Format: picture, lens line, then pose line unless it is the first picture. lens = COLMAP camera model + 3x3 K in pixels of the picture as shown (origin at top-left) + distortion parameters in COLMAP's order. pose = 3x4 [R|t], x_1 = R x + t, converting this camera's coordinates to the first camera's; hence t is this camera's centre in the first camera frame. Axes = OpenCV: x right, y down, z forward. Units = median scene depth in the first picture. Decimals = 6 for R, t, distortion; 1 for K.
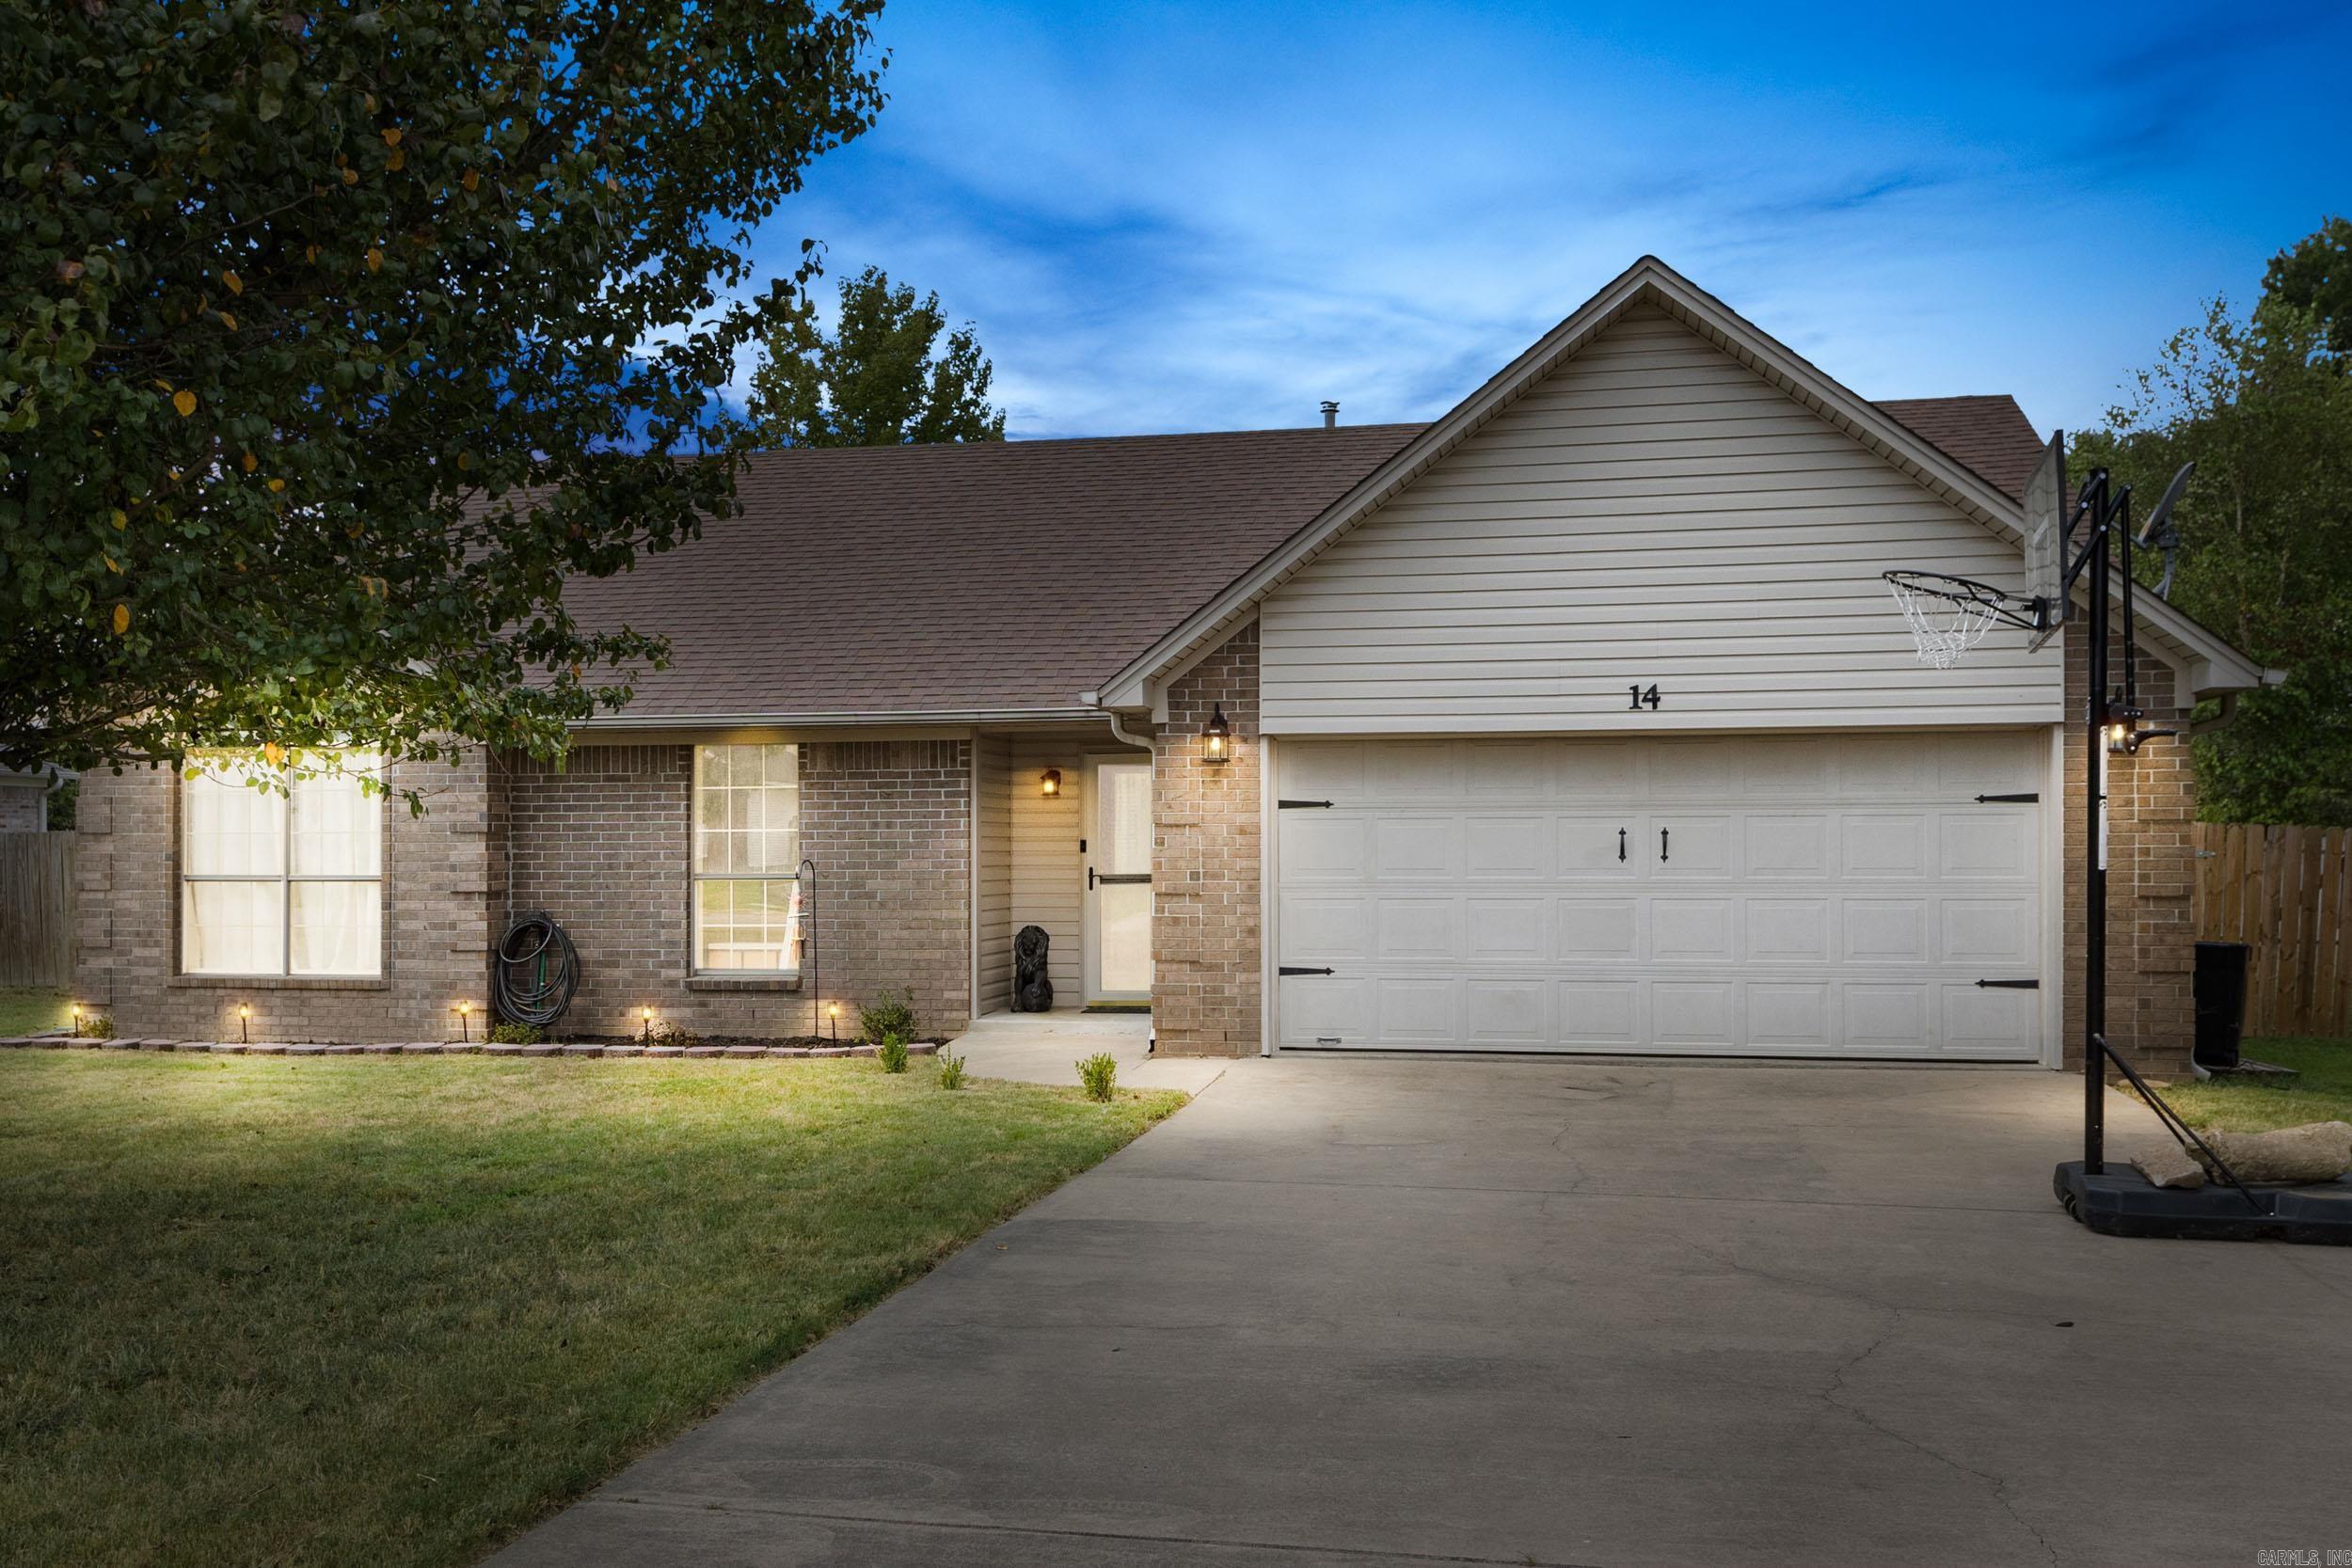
lens RADIAL K [[2045.4, 0, 1204.4], [0, 2045.4, 860.6], [0, 0, 1]] dist [0.039048, -0.023381]
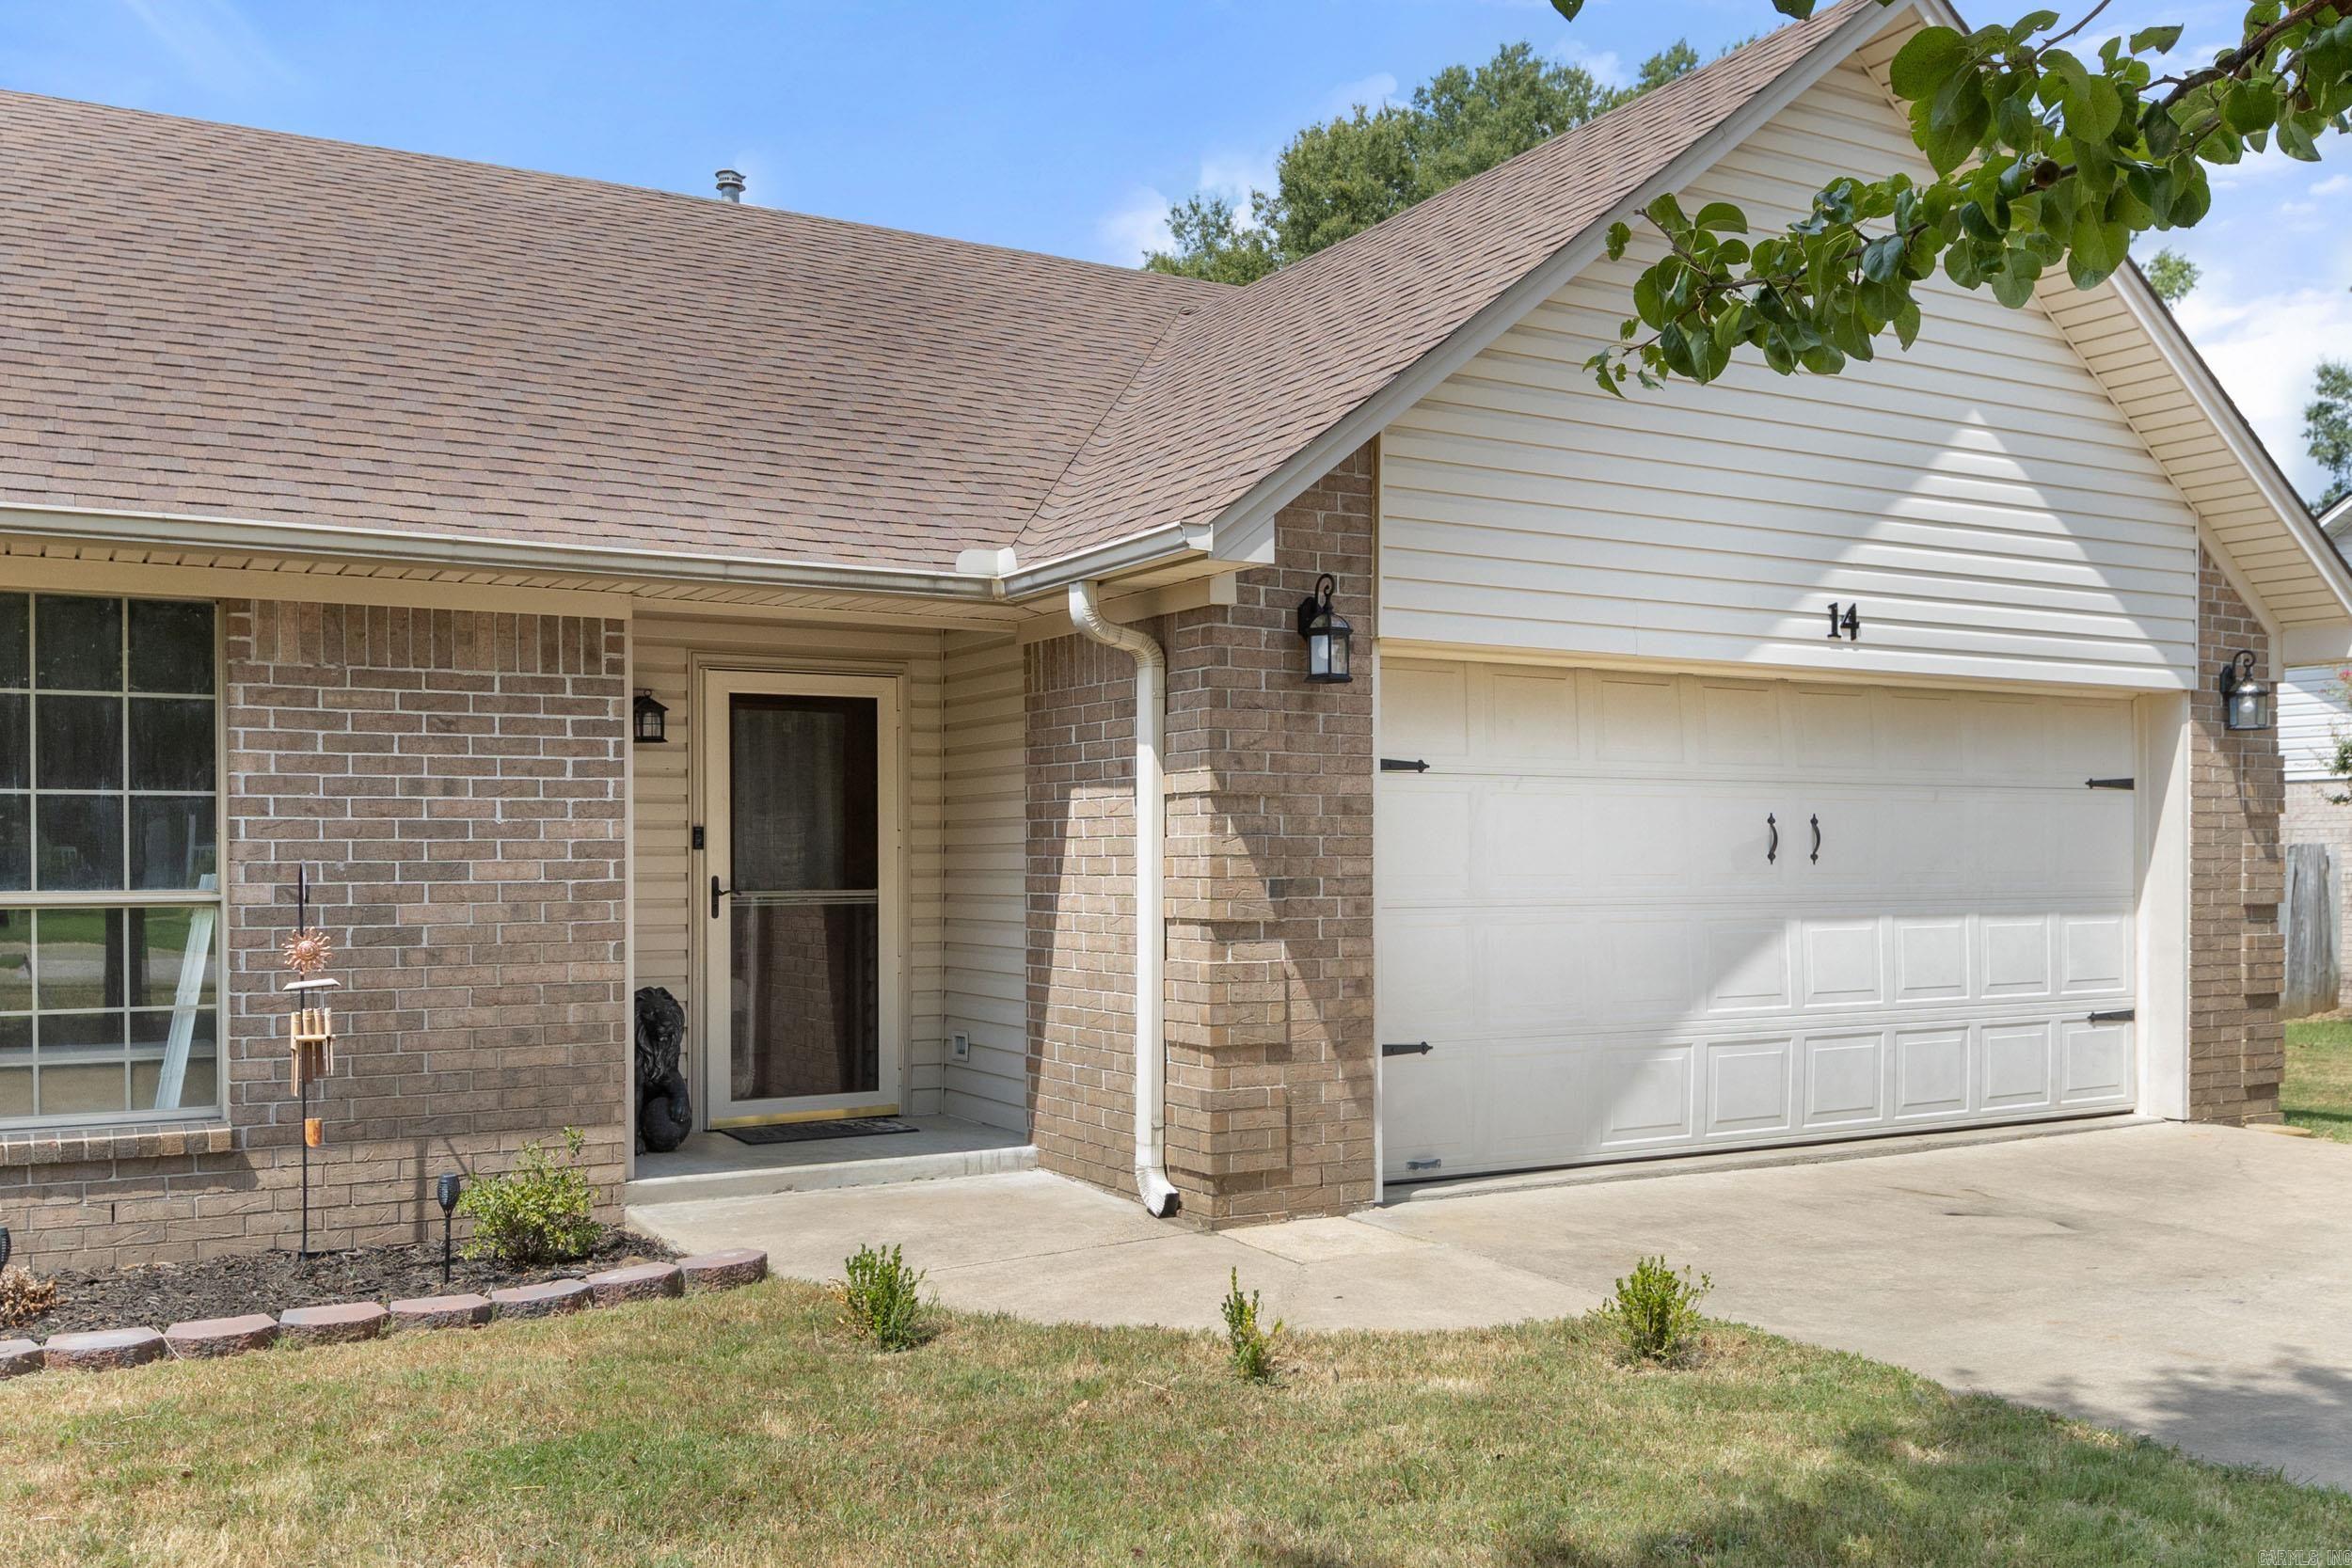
lens RADIAL K [[2045.4, 0, 1152.7], [0, 2045.4, 869.0], [0, 0, 1]] dist [0.039048, -0.023381]
pose [[0.755154, -0.000667, 0.655547, -0.344546], [0.001659, 0.999998, -0.000893, 0.002279], [-0.655546, 0.001762, 0.755153, 0.537210]]
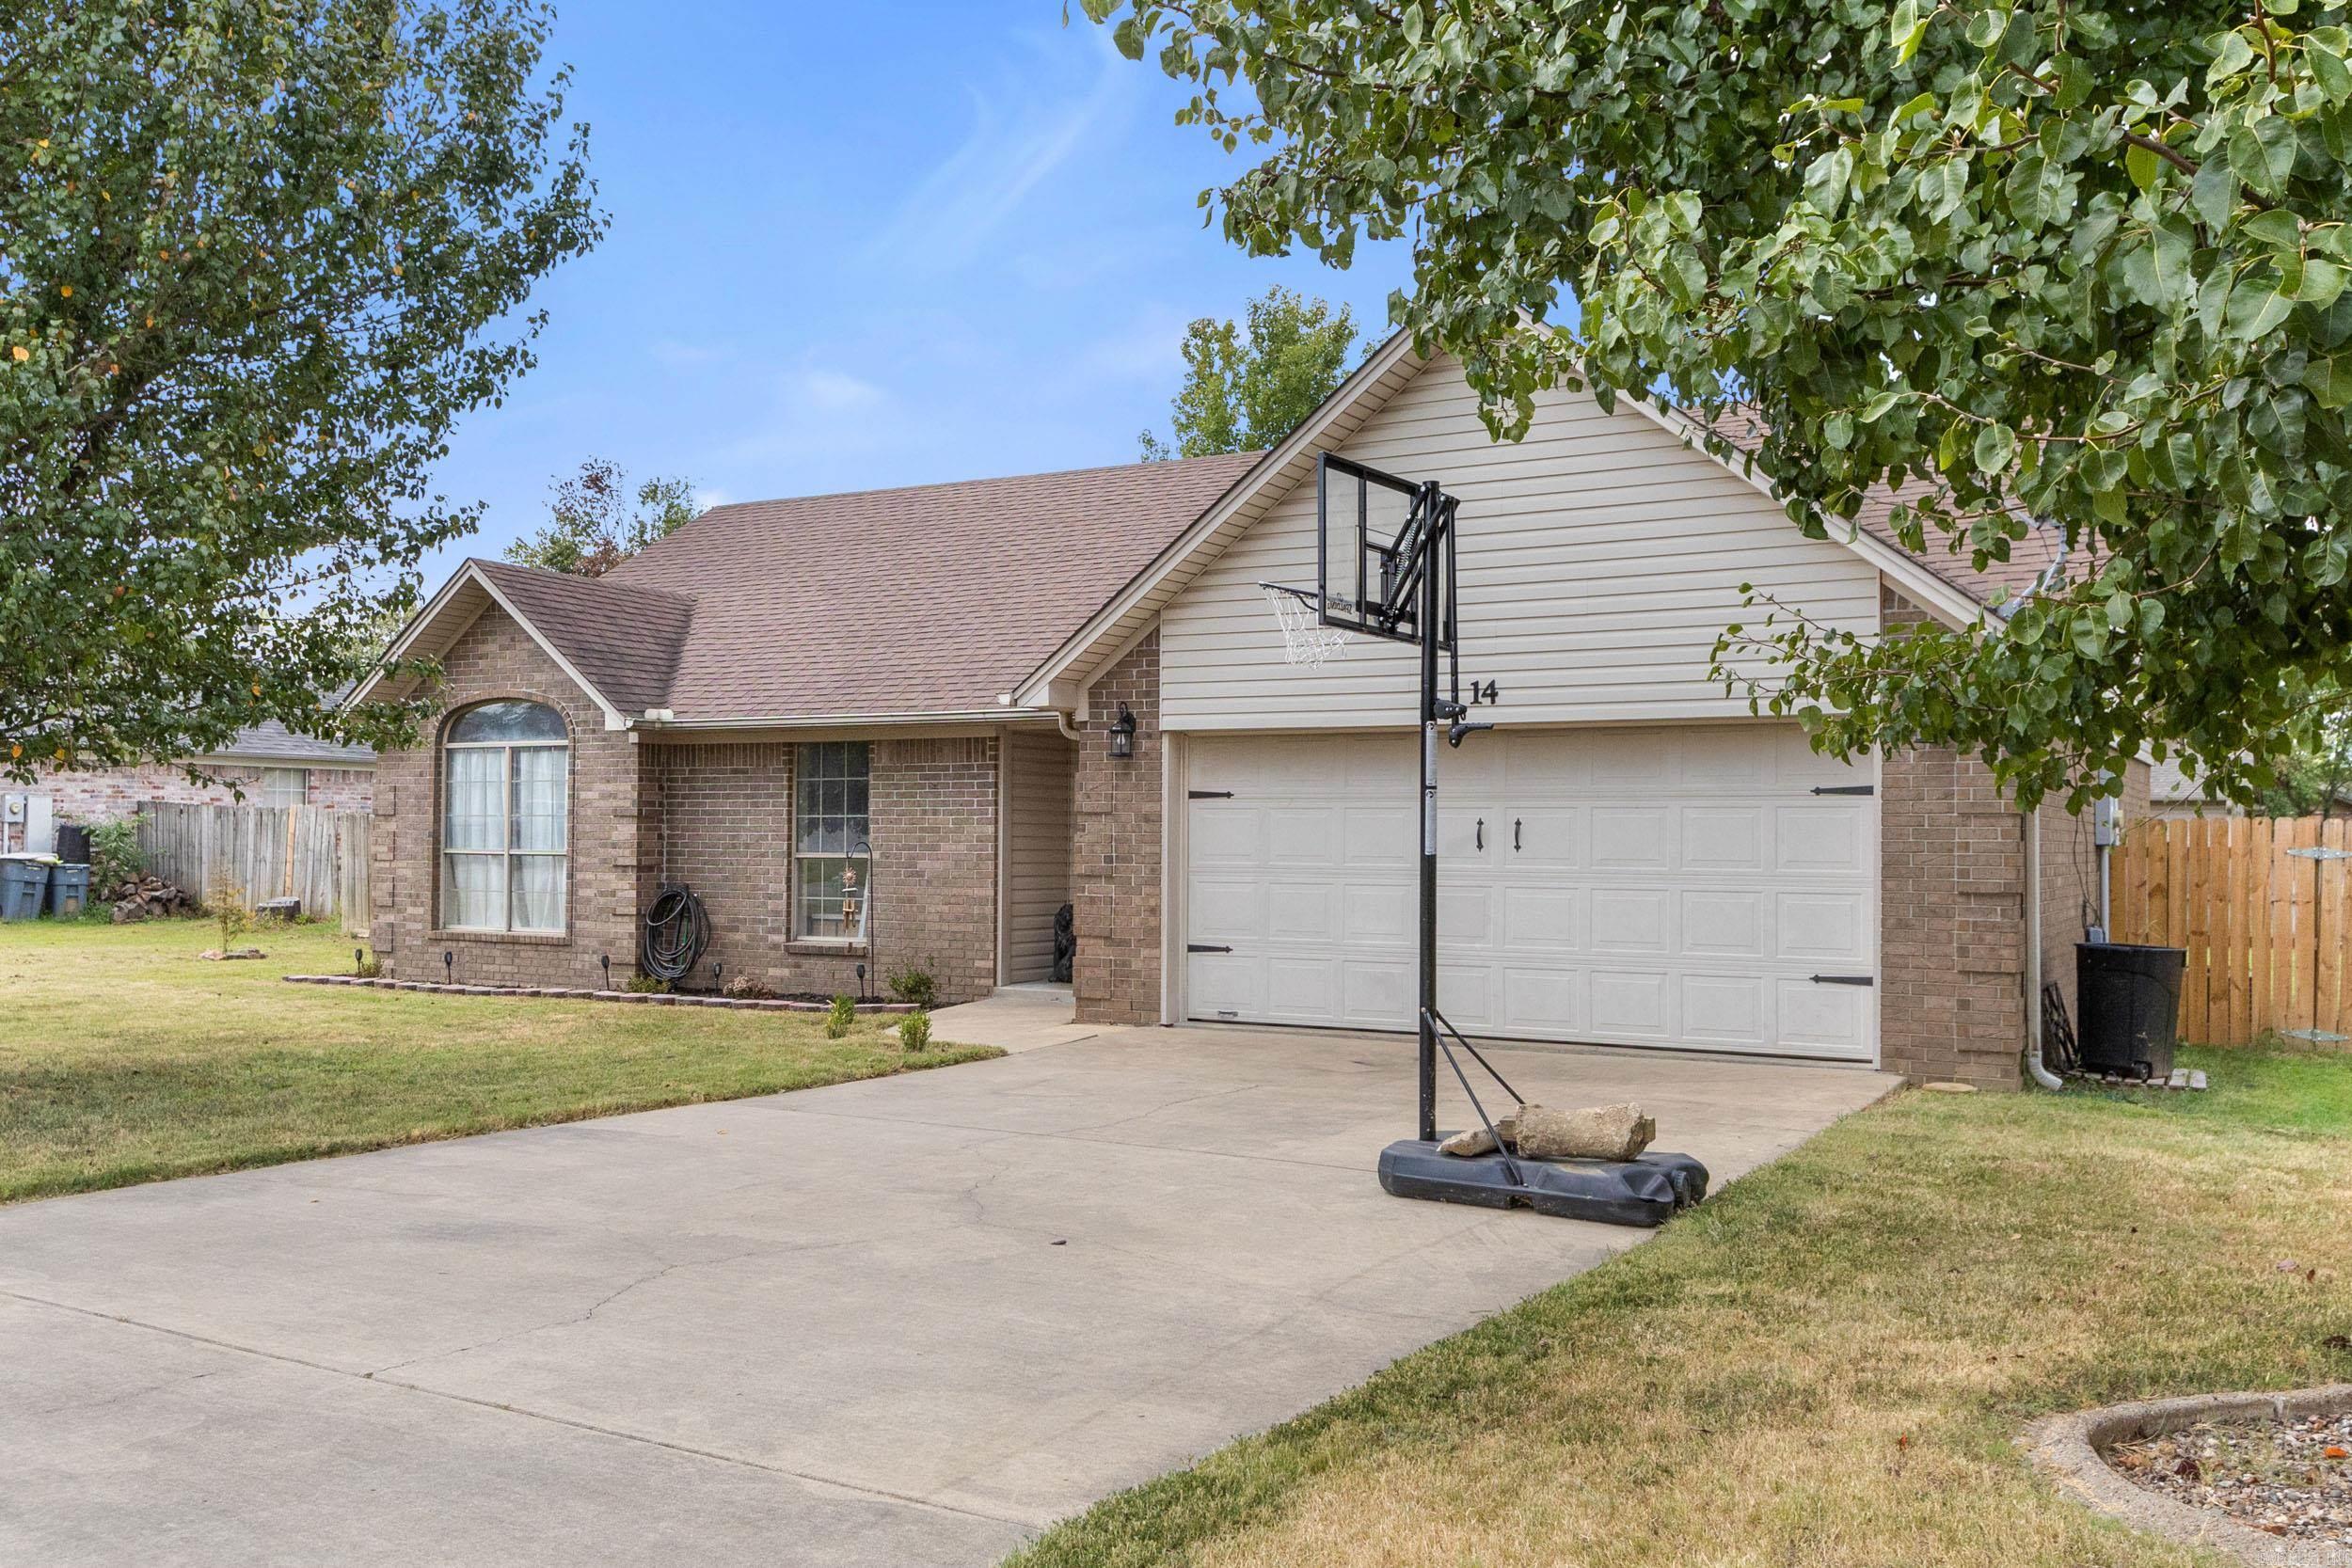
lens RADIAL K [[2045.4, 0, 1157.5], [0, 2045.4, 796.6], [0, 0, 1]] dist [0.039048, -0.023381]
pose [[0.941902, 0.003283, -0.335871, 0.345007], [-0.012424, 0.999609, -0.025069, 0.000946], [0.335657, 0.027785, 0.941574, -0.026838]]
